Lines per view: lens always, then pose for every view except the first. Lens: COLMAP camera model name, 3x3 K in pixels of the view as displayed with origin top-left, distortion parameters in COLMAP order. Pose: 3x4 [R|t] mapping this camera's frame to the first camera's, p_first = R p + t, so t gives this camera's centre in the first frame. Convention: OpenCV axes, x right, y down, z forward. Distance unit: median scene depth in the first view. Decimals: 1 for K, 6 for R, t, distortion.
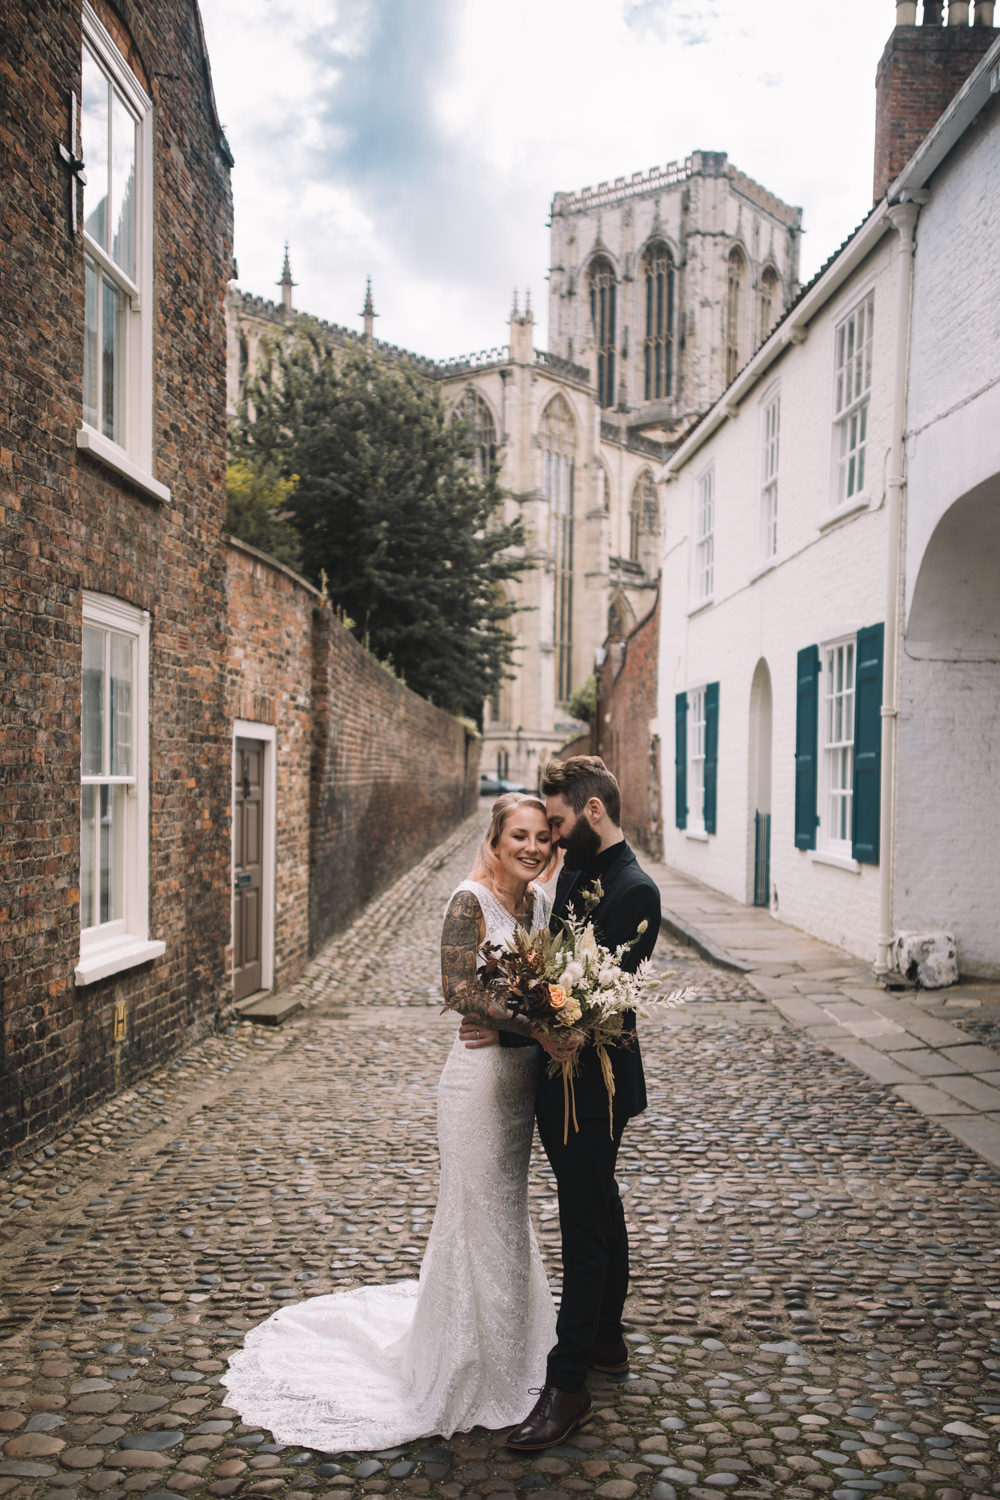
lens RADIAL K [[1427.0, 0, 504.5], [0, 1427.0, 838.5], [0, 0, 1]] dist [0.009830, -0.161166]
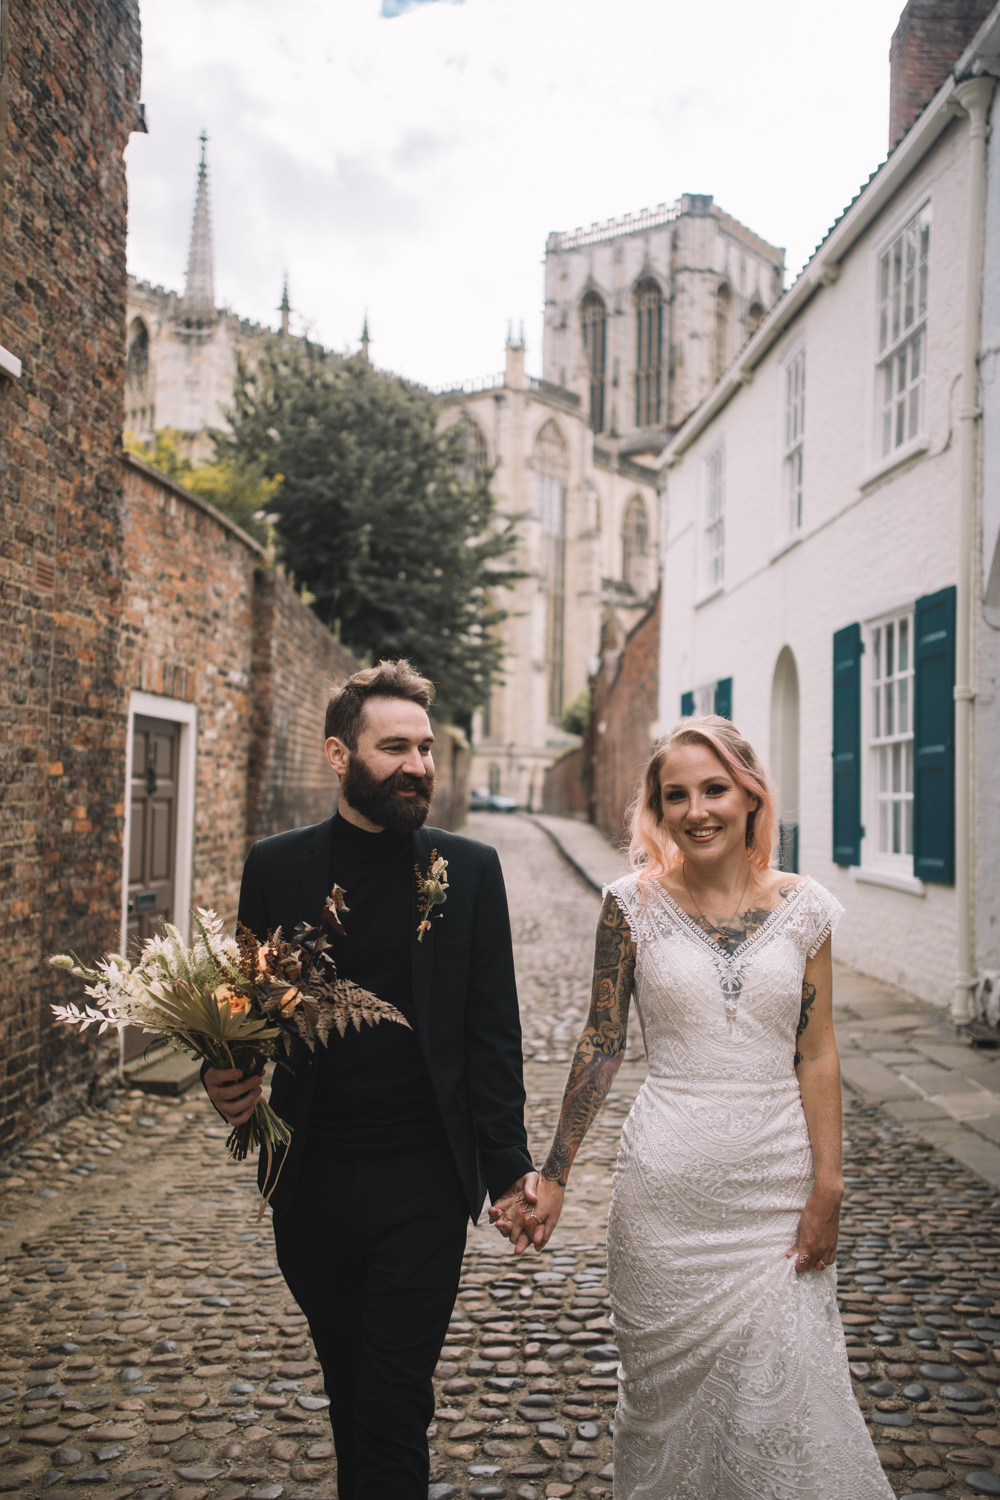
lens RADIAL K [[1419.0, 0, 500.0], [0, 1419.0, 750.0], [0, 0, 1]] dist [0.016502, 0.021343]
pose [[0.999979, 0.005997, 0.002567, 0.005851], [-0.005791, 0.997252, -0.073855, 0.003115], [-0.003003, 0.073838, 0.997266, 0.195048]]
